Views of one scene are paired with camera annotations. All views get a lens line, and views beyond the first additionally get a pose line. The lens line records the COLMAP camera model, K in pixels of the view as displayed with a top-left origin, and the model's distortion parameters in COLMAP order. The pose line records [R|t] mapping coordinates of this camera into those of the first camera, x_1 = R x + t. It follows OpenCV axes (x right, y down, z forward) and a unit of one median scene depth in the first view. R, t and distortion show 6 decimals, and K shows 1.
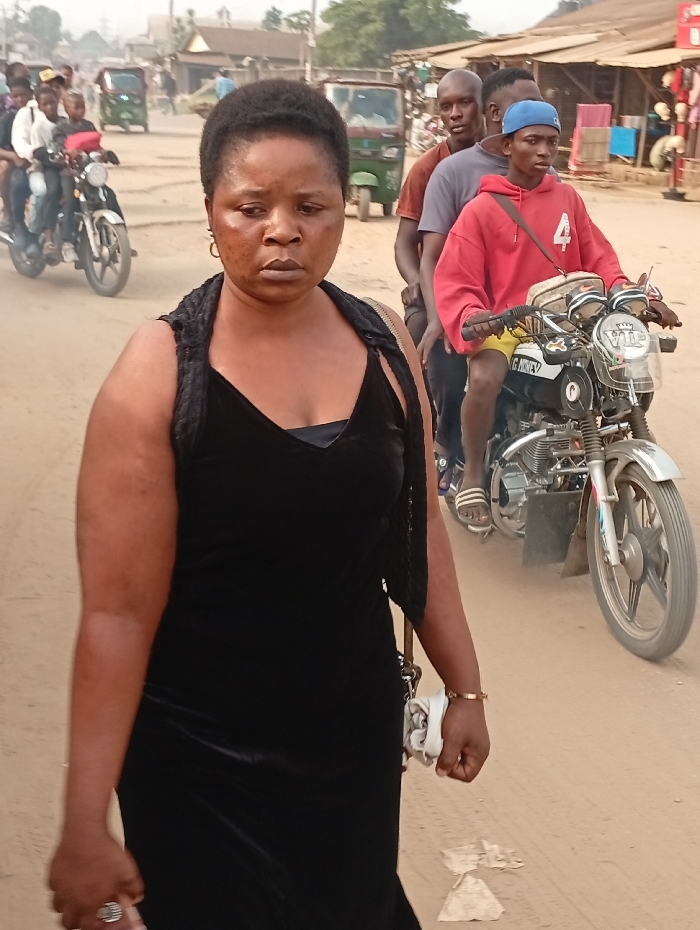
lens RADIAL K [[1487.7, 0, 351.0], [0, 1487.7, 441.7], [0, 0, 1]] dist [0.135008, -0.170781]
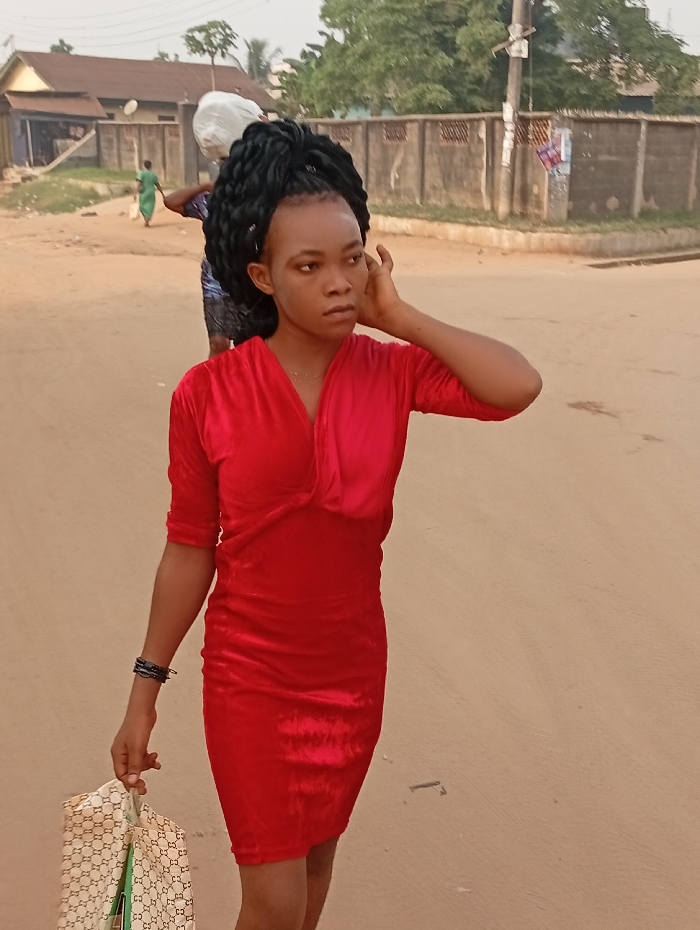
lens RADIAL K [[1458.3, 0, 348.7], [0, 1458.3, 498.4], [0, 0, 1]] dist [0.087238, -0.083085]
pose [[0.983231, -0.061311, 0.171750, -0.091365], [0.059492, 0.998105, 0.015718, -0.104497], [-0.172388, -0.005237, 0.985015, 0.416371]]
